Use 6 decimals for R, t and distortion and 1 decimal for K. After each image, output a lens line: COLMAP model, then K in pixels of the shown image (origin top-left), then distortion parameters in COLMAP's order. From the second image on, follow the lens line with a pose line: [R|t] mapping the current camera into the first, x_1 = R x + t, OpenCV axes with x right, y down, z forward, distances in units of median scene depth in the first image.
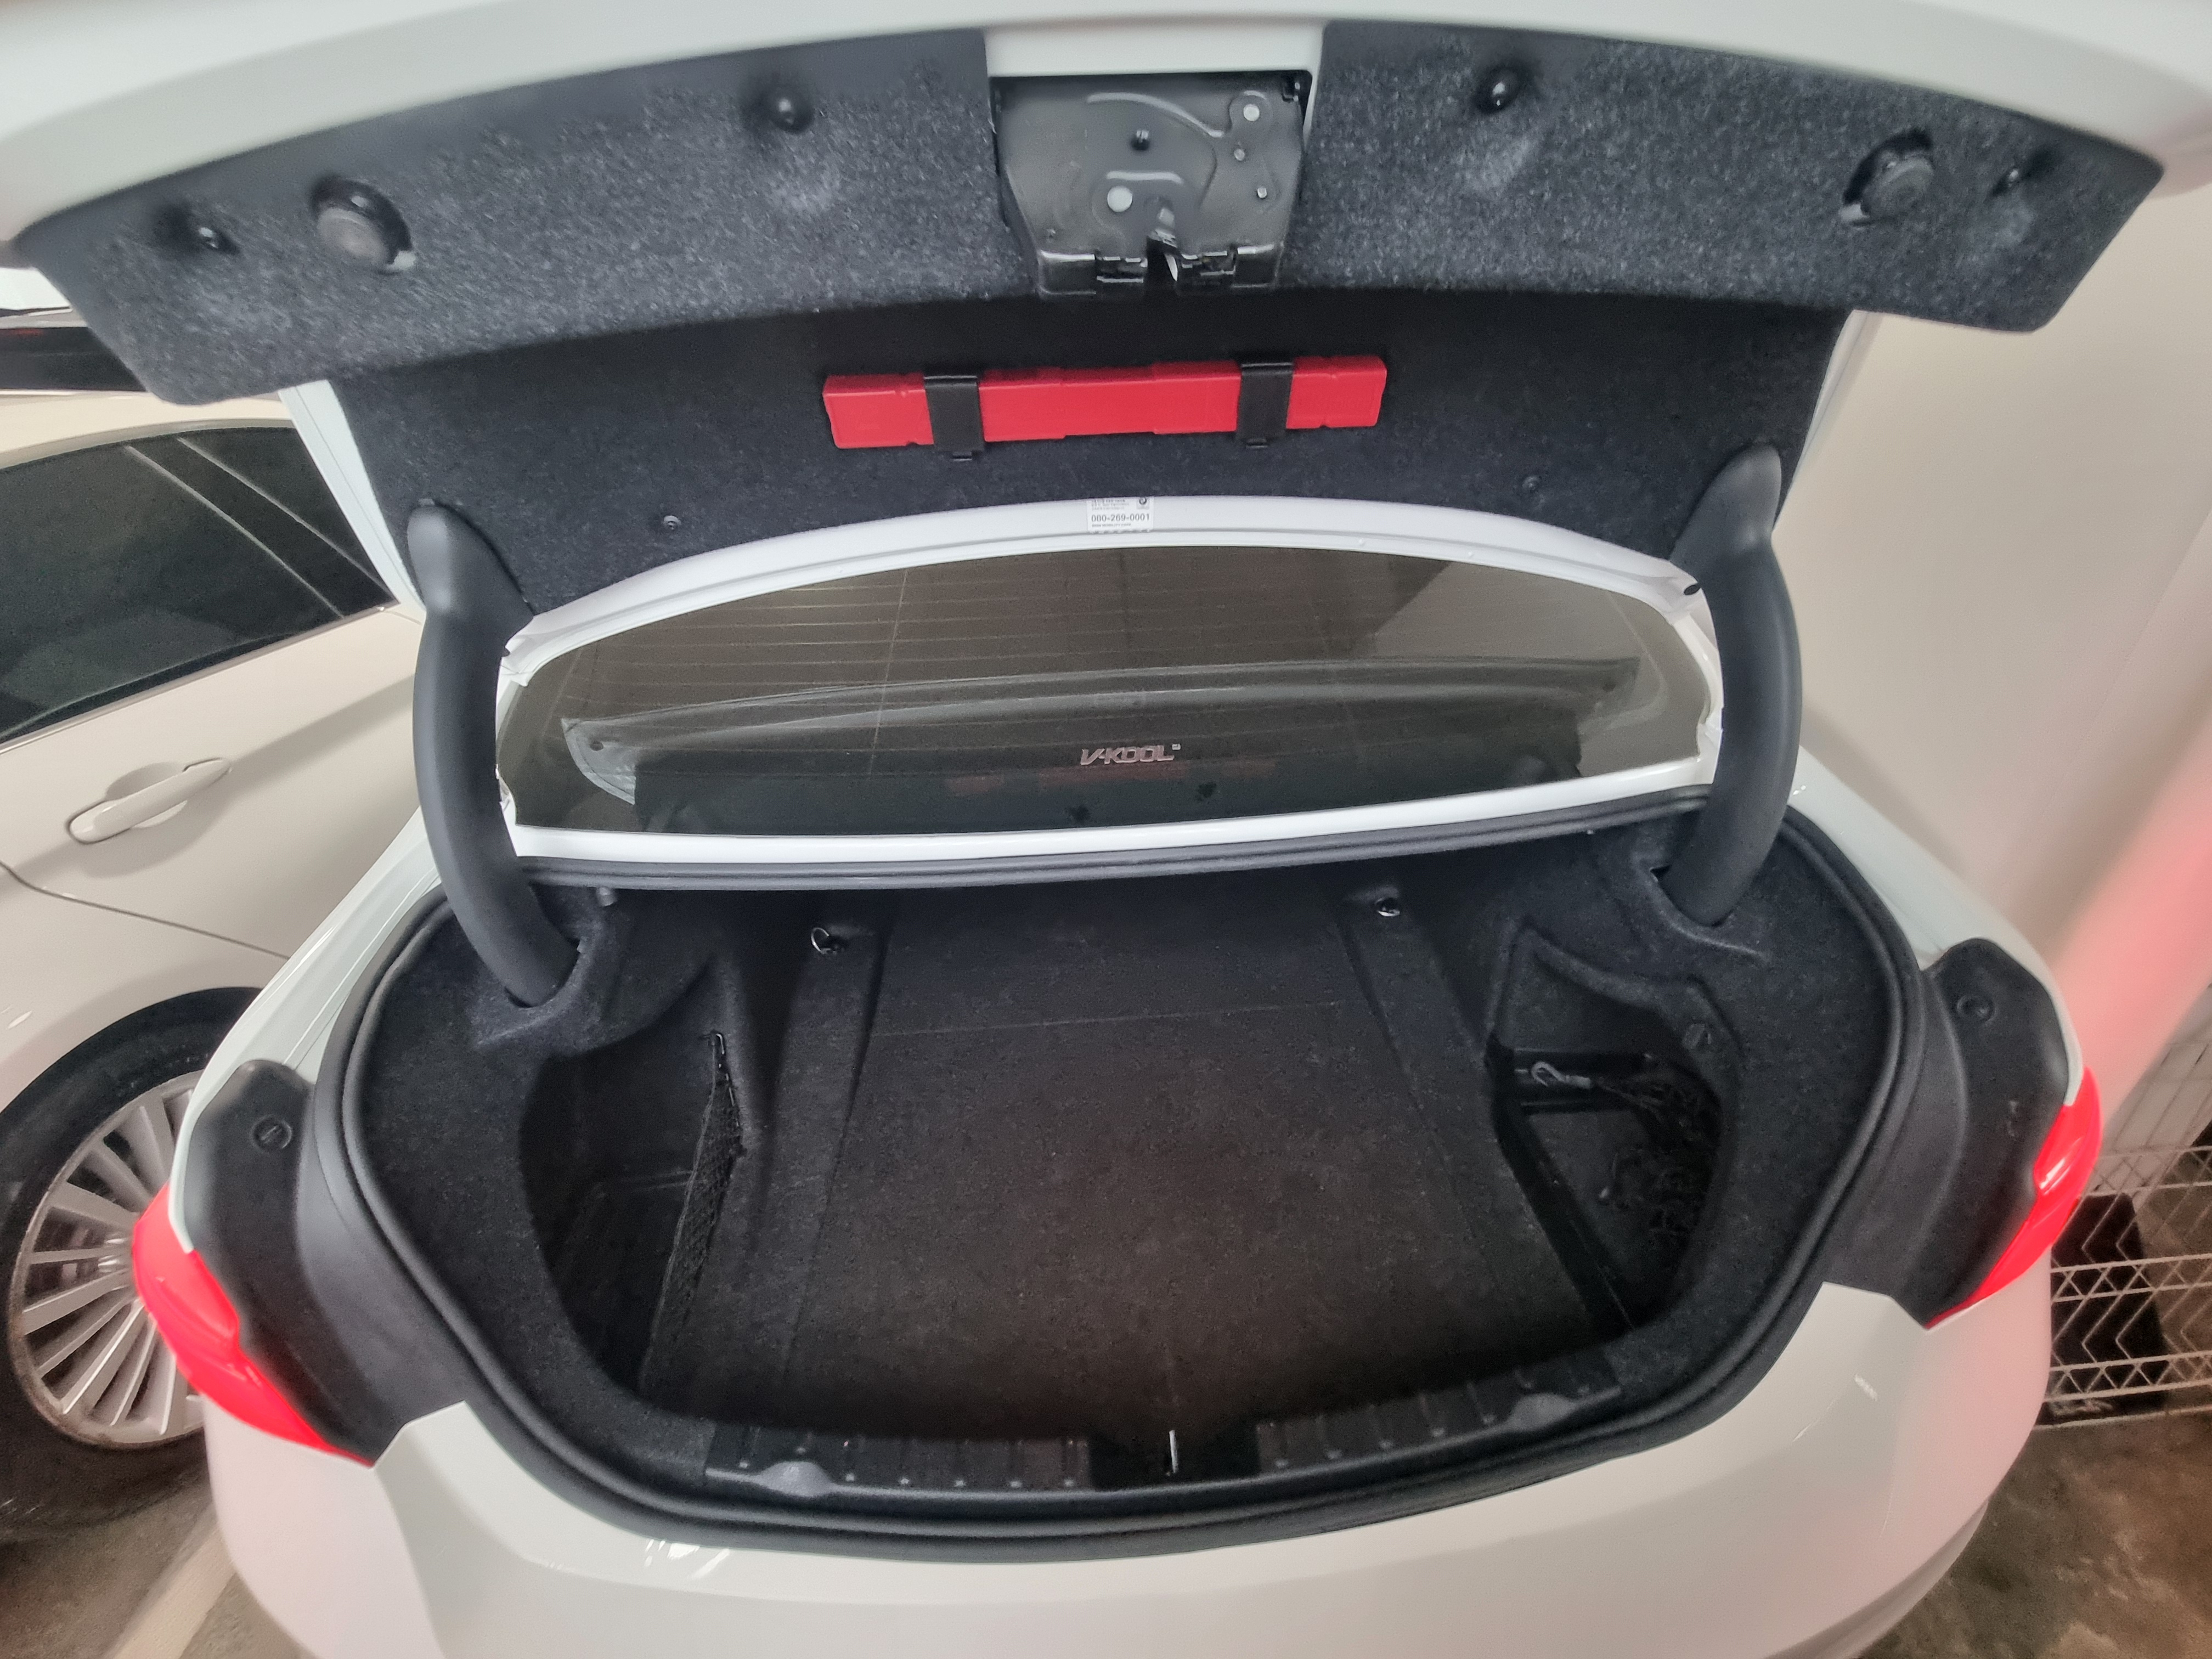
lens RADIAL K [[906.3, 0, 1116.3], [0, 906.3, 828.6], [0, 0, 1]] dist [-0.000330, -0.000305]
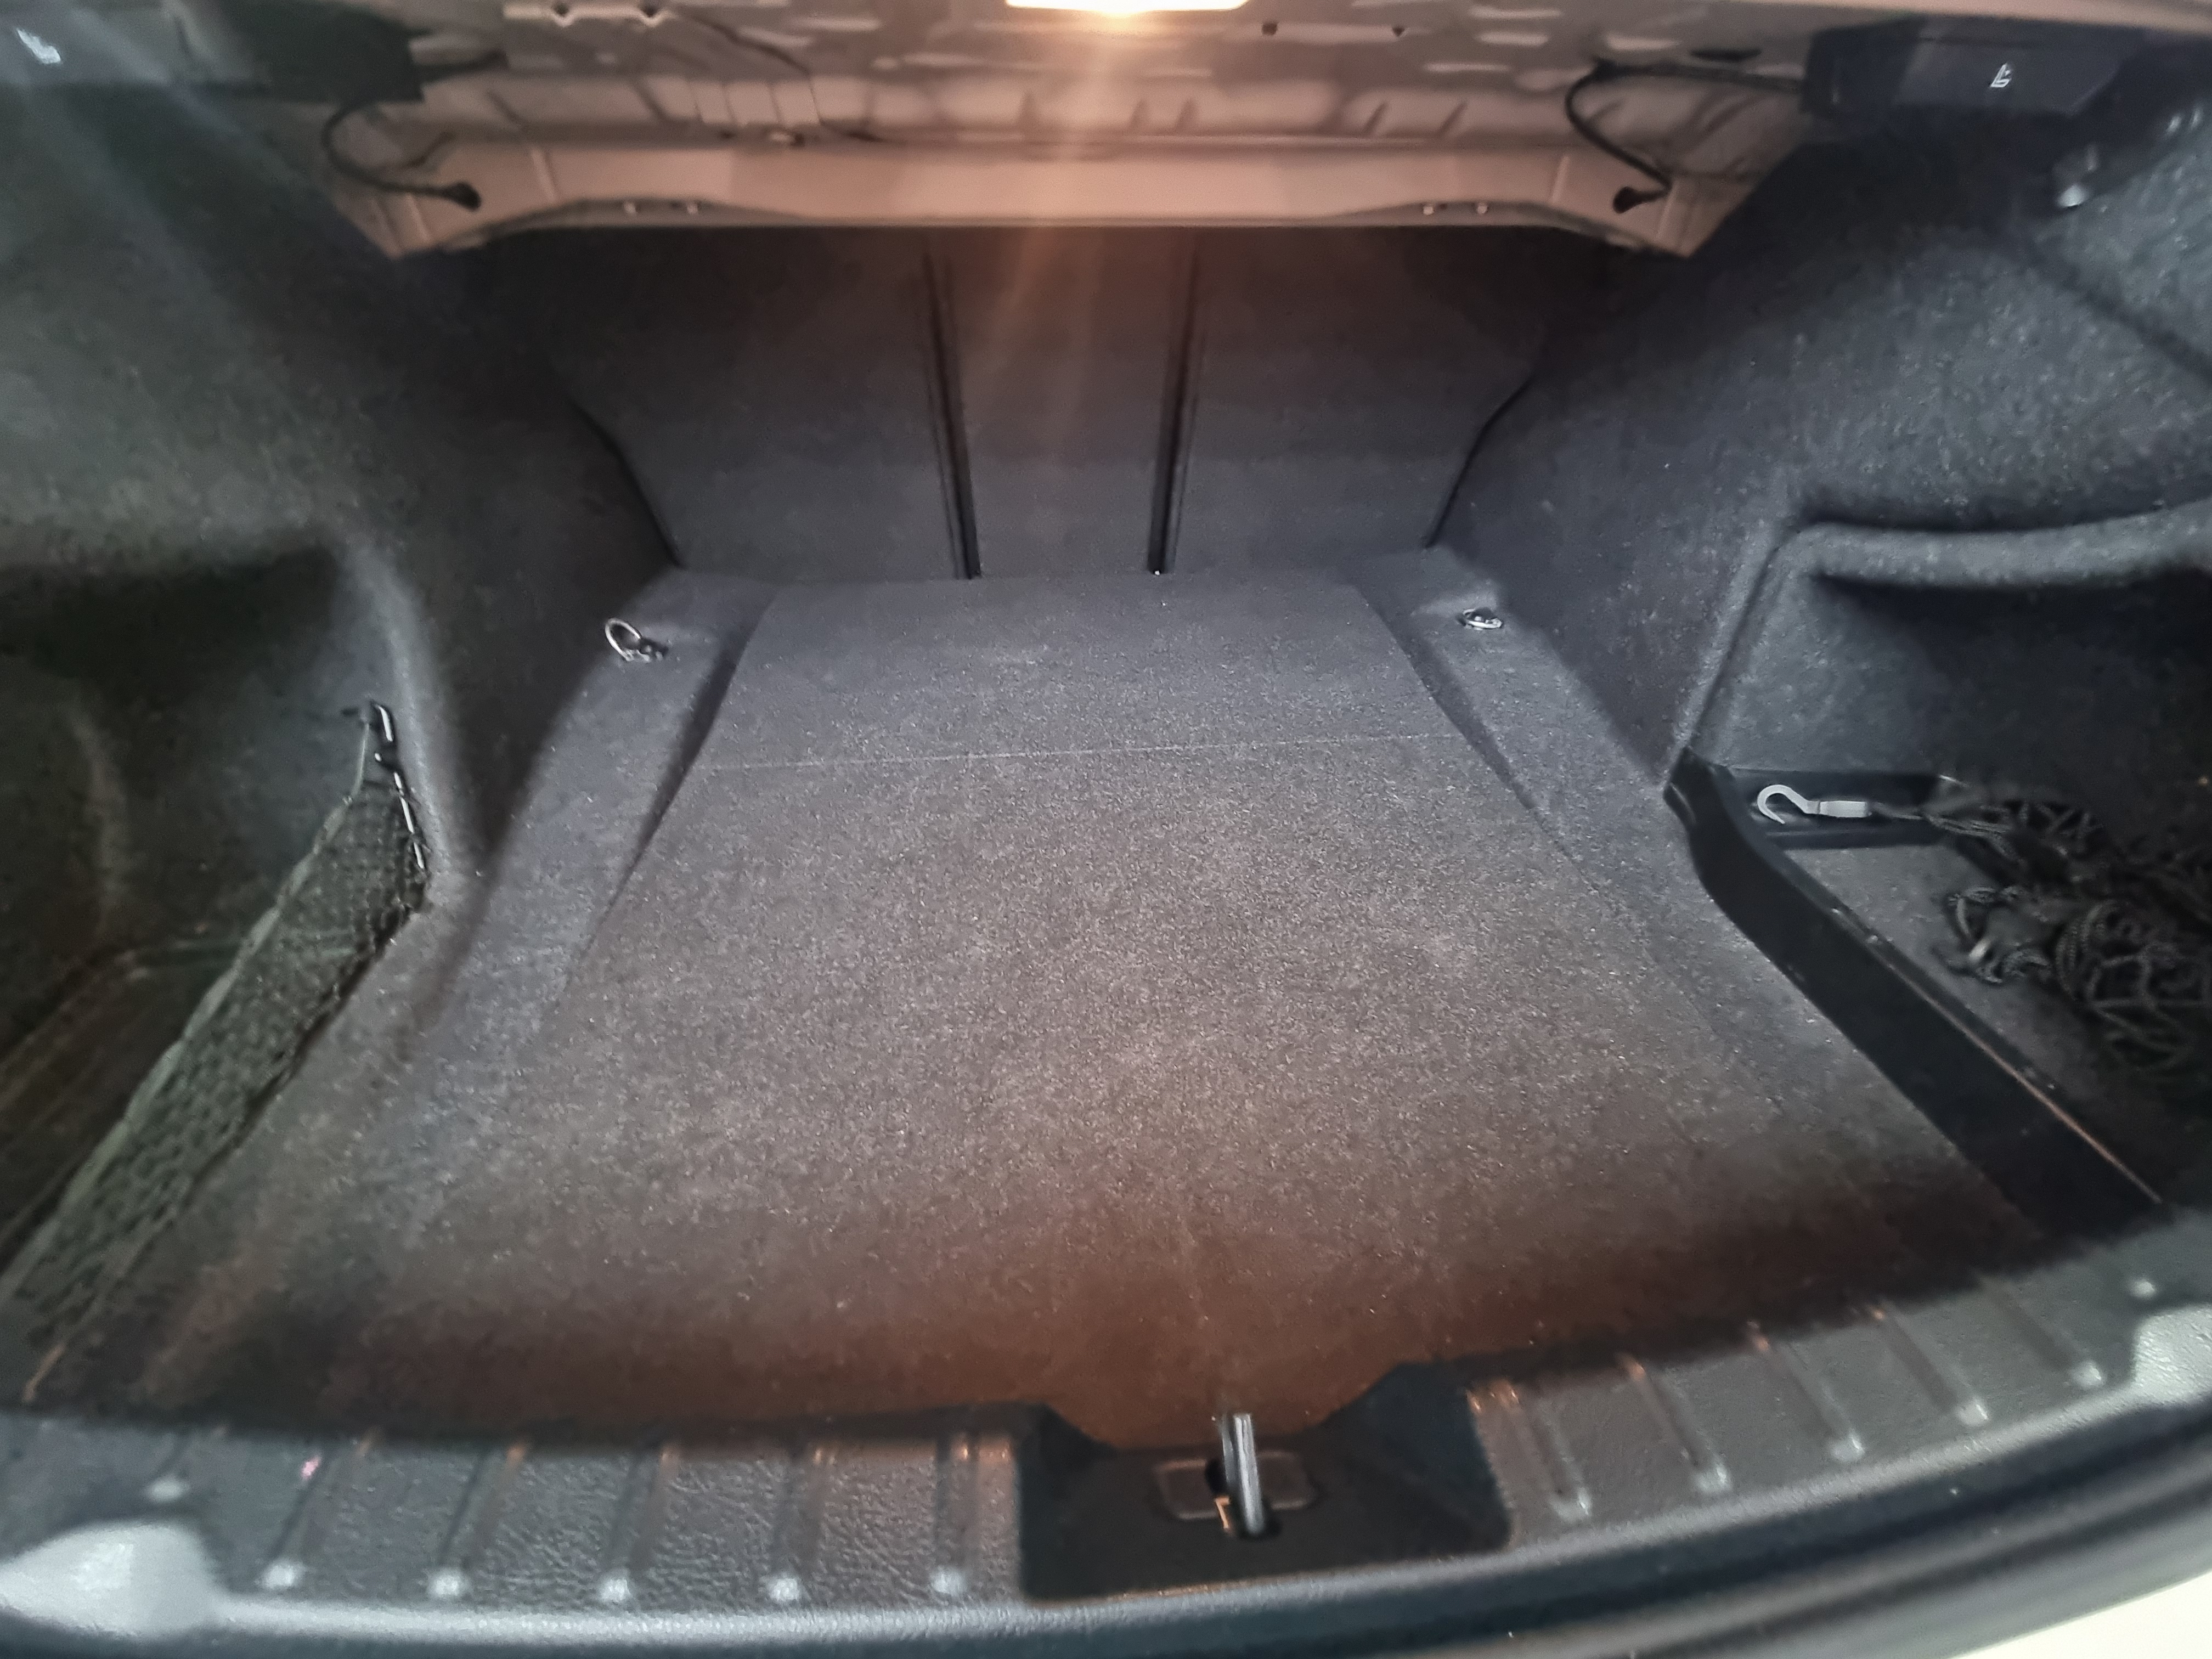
lens RADIAL K [[897.7, 0, 1117.3], [0, 897.7, 837.2], [0, 0, 1]] dist [-0.003760, 0.000105]
pose [[0.998641, 0.015154, 0.049859, -0.007476], [-0.019316, 0.996271, 0.084083, 0.271330], [-0.048399, -0.084932, 0.995211, 0.446557]]
